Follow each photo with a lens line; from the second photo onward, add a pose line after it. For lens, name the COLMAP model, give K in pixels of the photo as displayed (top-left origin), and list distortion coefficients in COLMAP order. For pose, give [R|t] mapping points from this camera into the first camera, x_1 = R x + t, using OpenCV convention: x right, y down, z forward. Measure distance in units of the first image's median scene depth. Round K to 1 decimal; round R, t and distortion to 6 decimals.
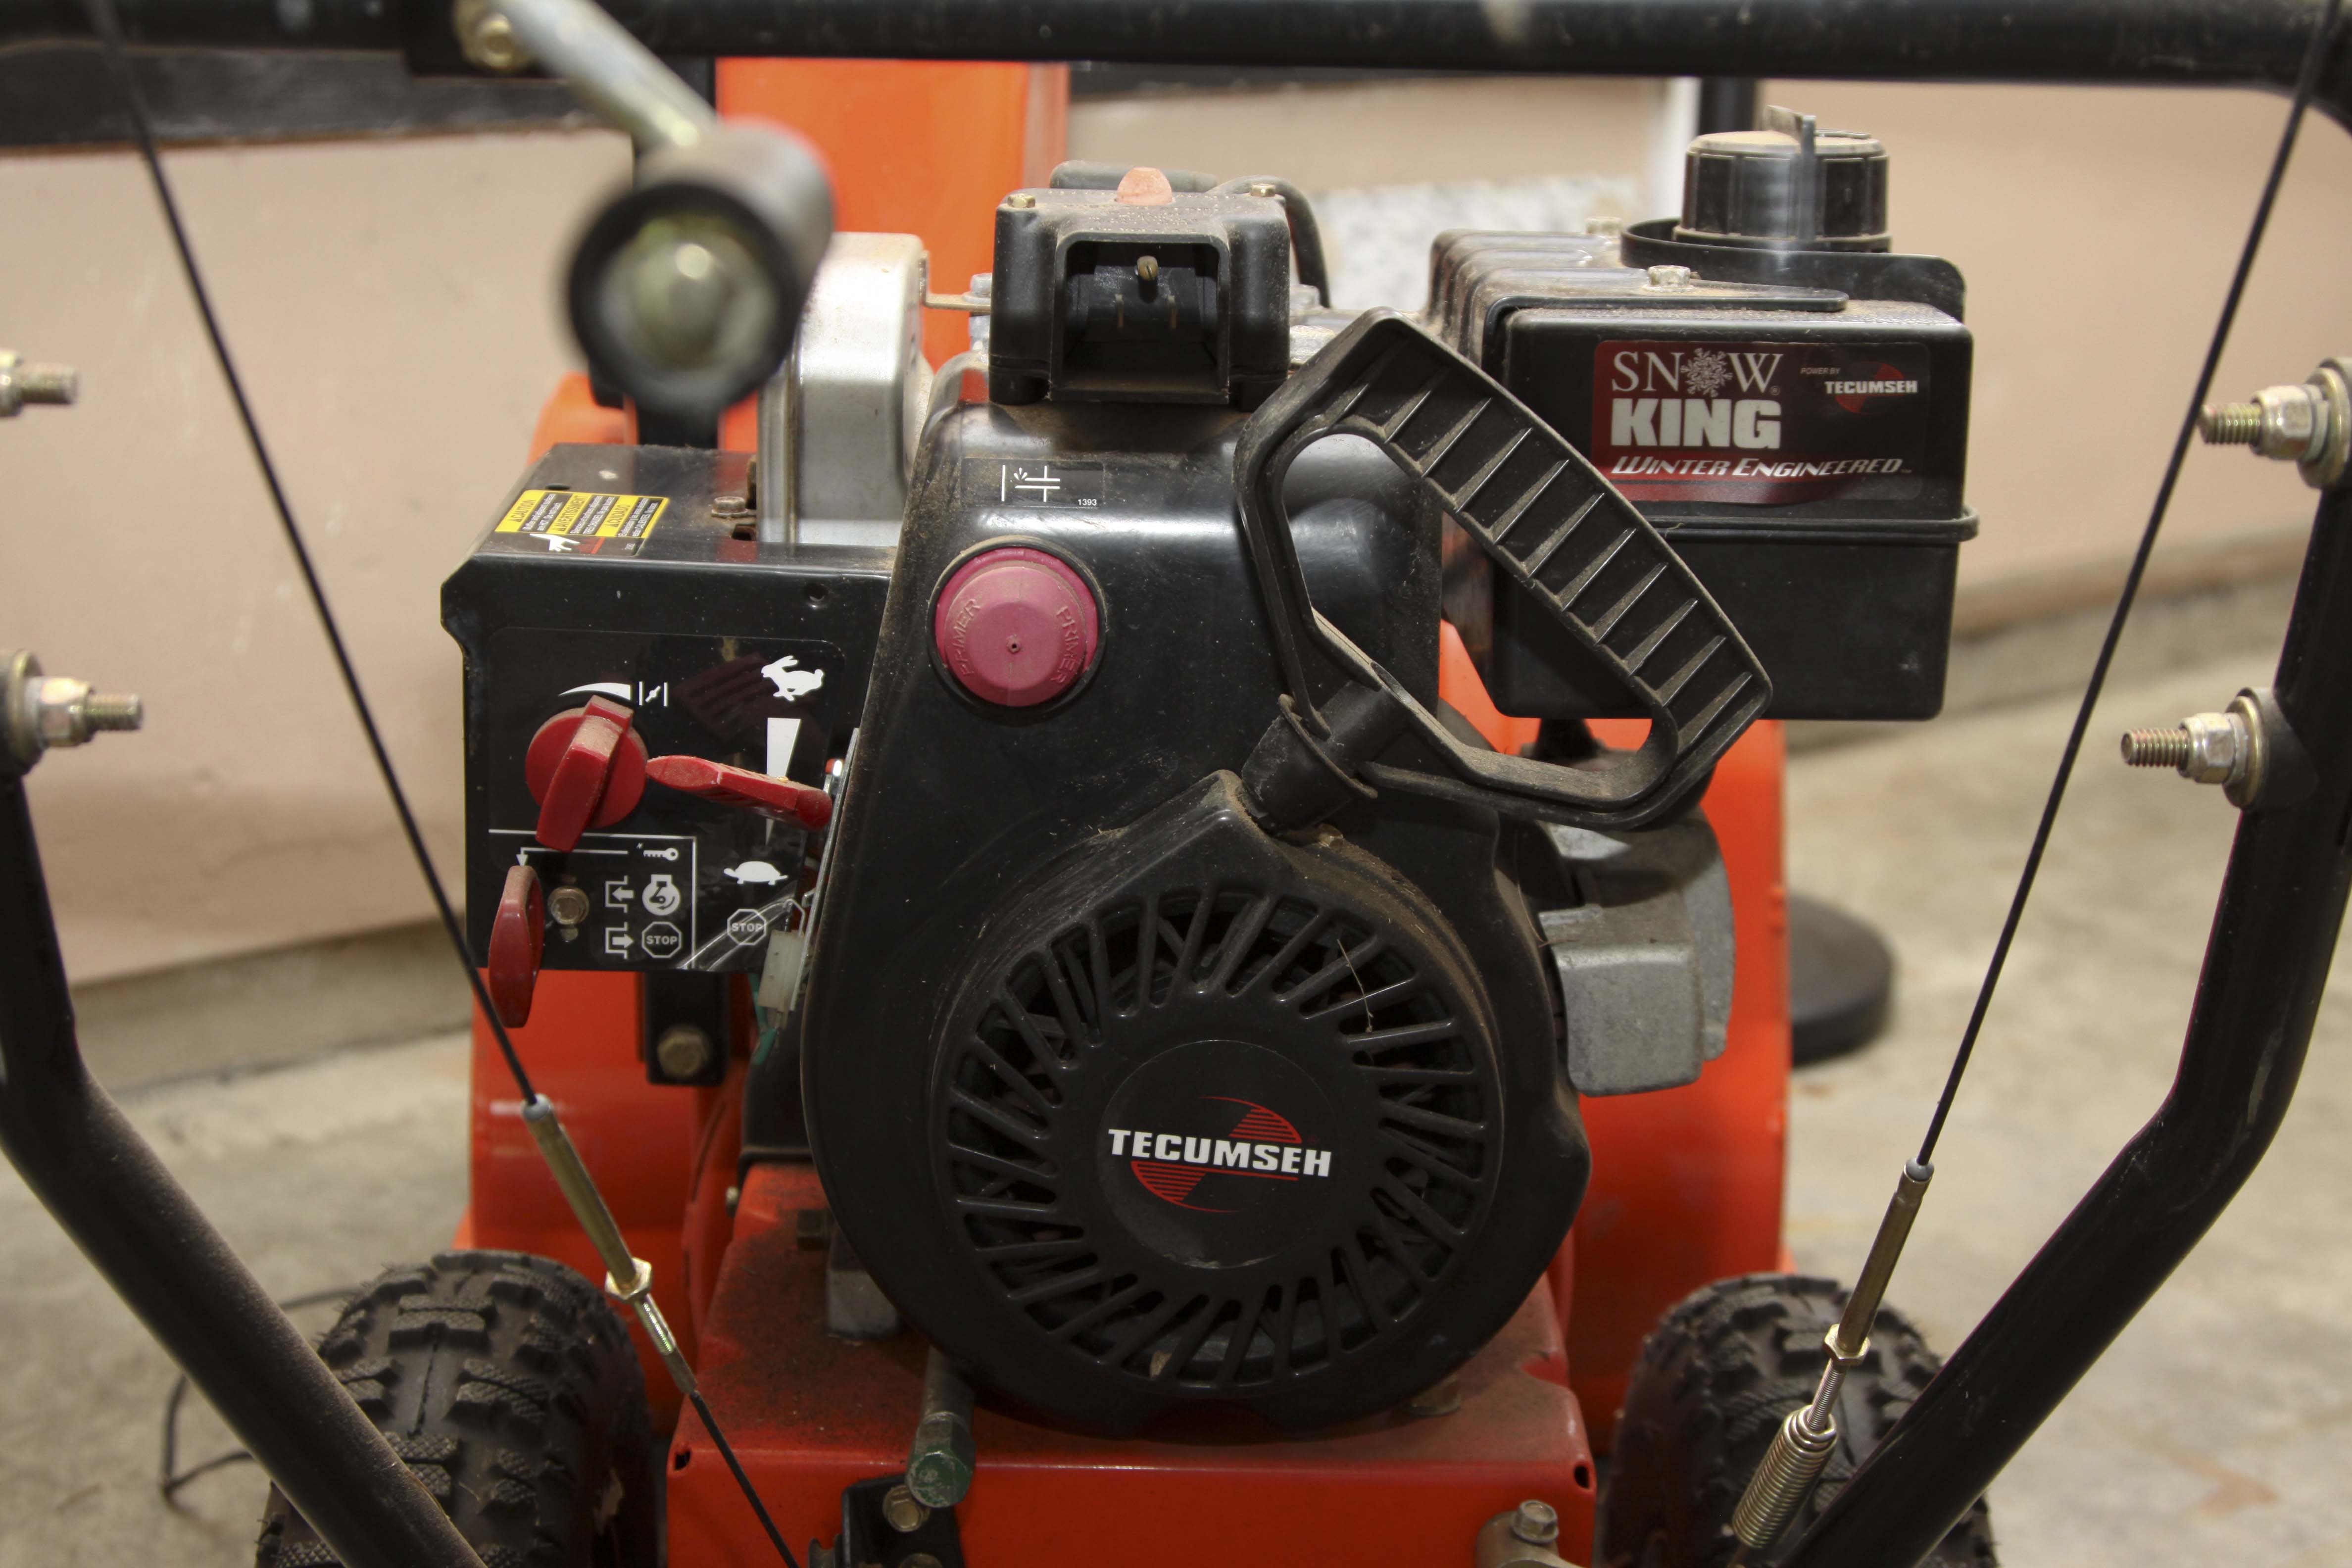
lens RADIAL K [[3451.9, 0, 1176.0], [0, 3451.9, 784.0], [0, 0, 1]] dist [-0.000959, -0.058589]
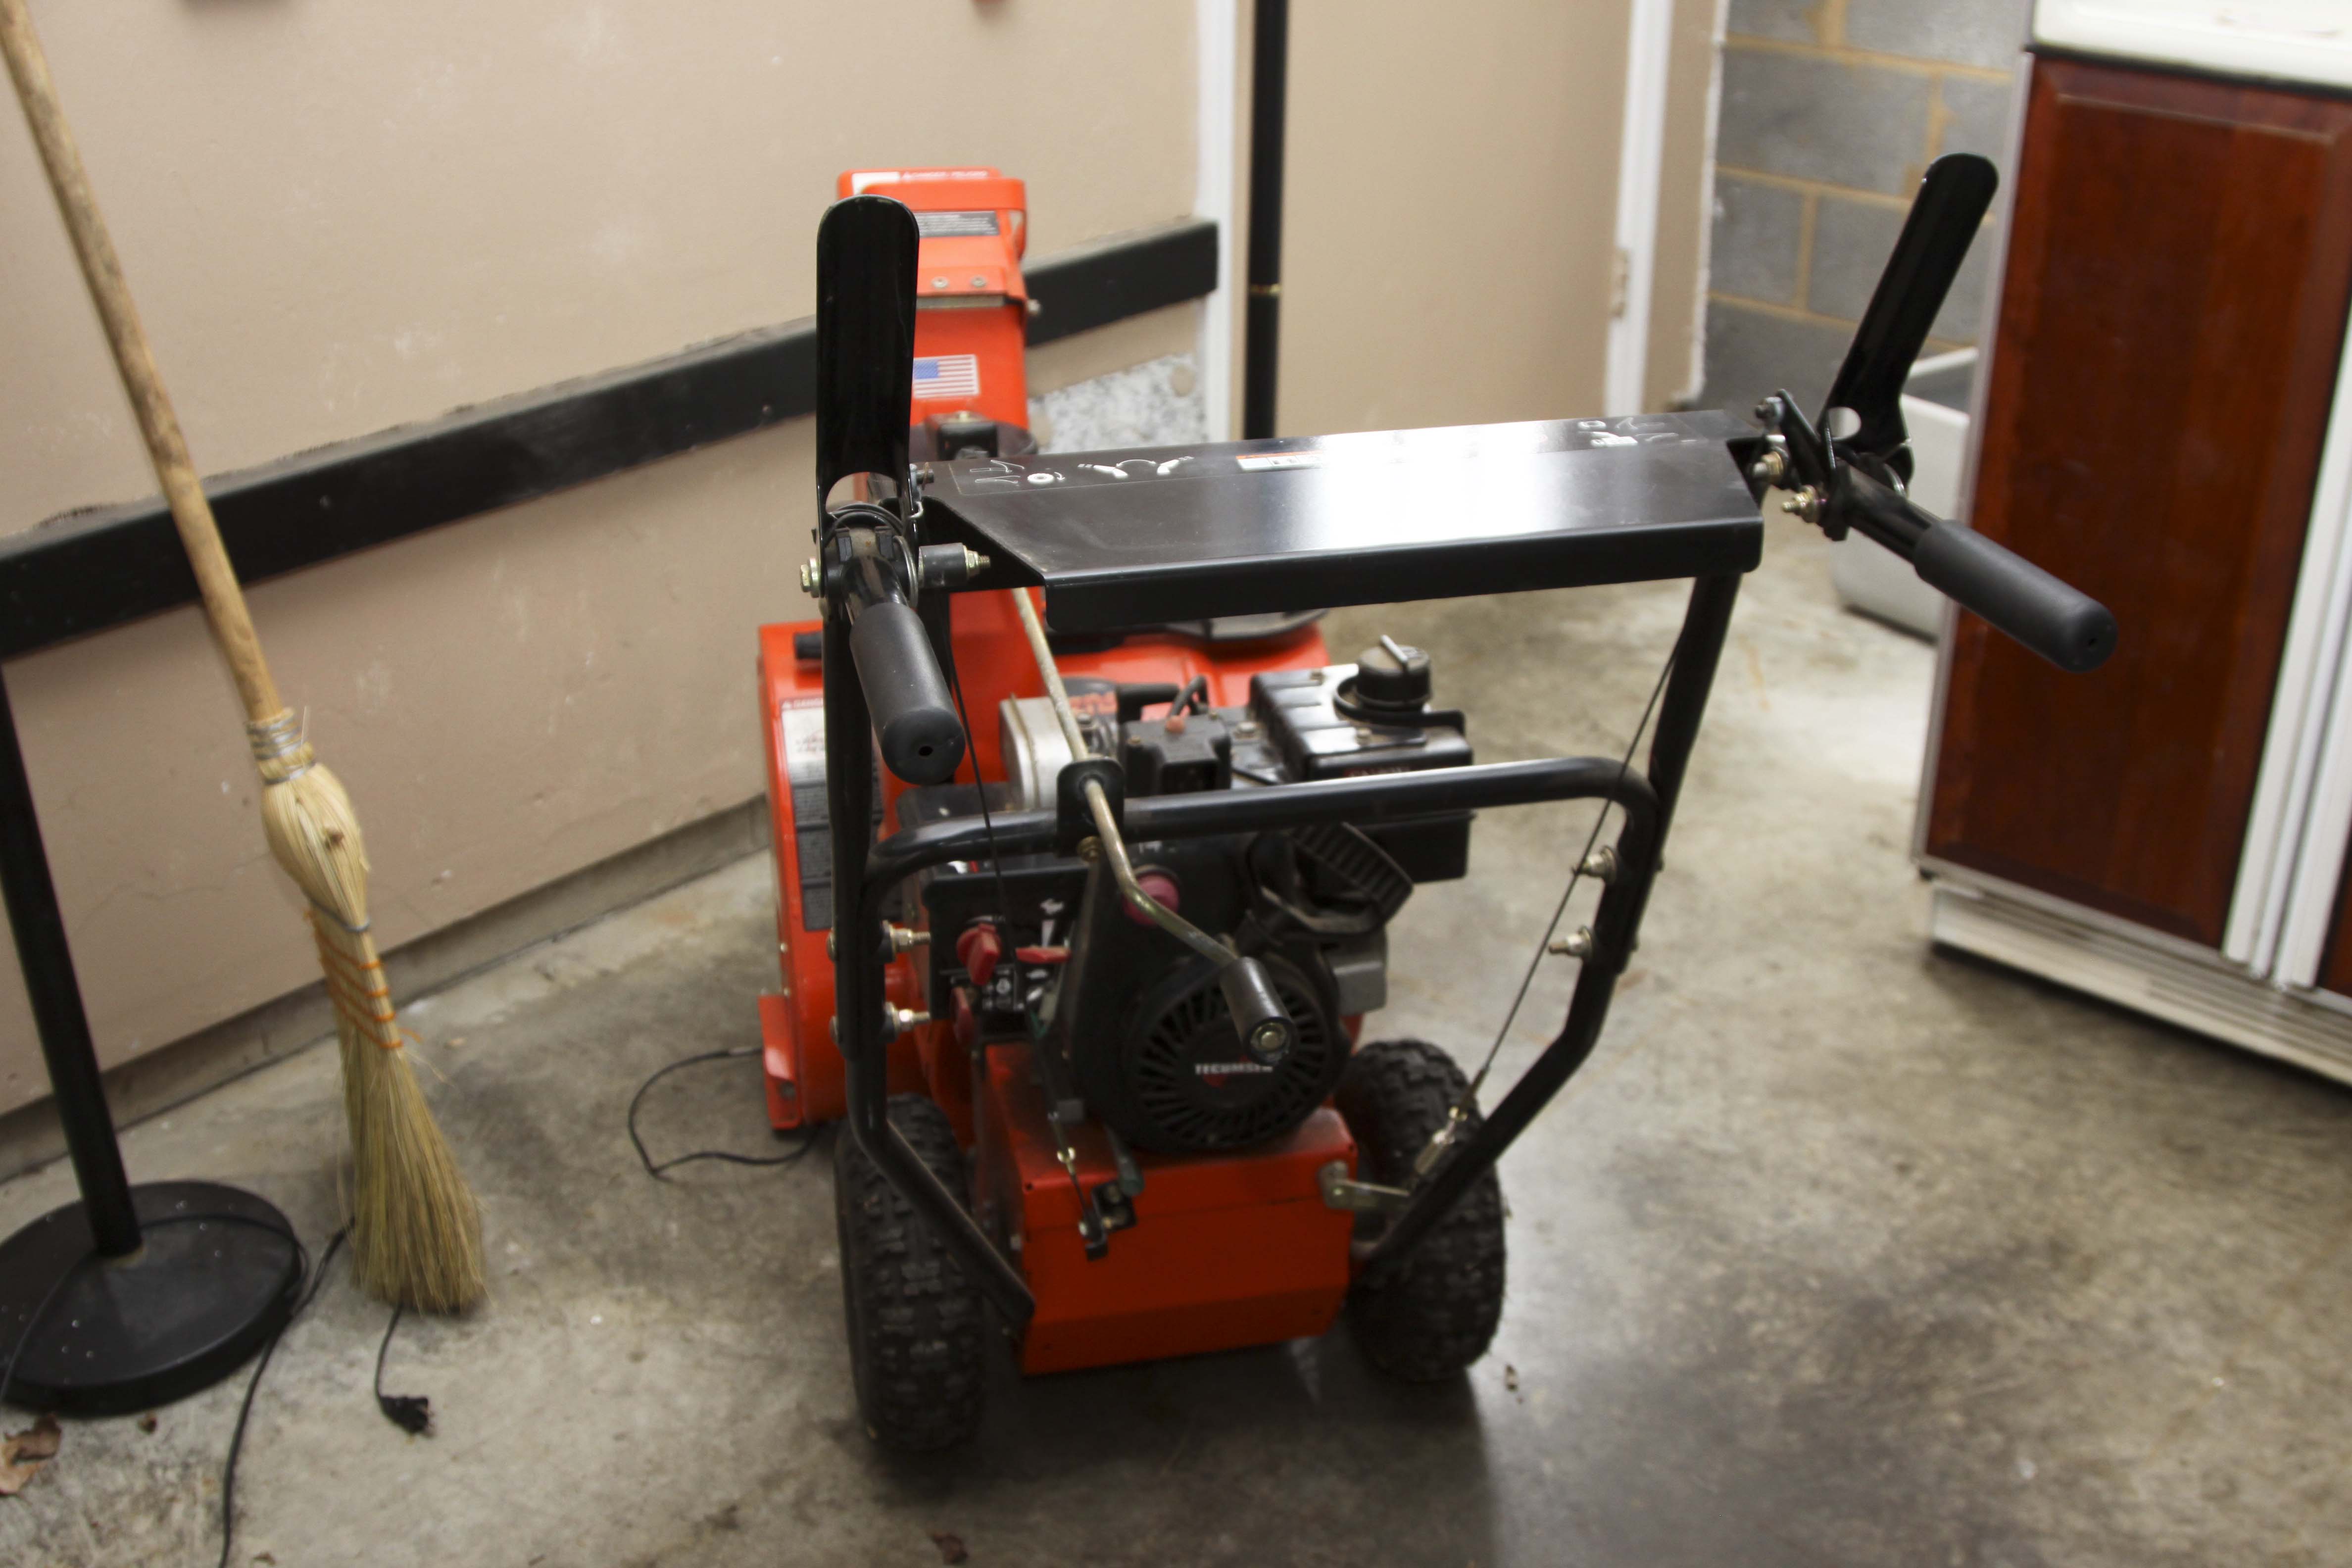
lens RADIAL K [[2525.8, 0, 1181.7], [0, 2525.8, 786.5], [0, 0, 1]] dist [-0.136274, 0.005365]
pose [[0.978126, -0.105909, 0.179034, -0.347296], [0.074269, 0.981762, 0.175009, -0.449252], [-0.194303, -0.157884, 0.968152, -0.882095]]
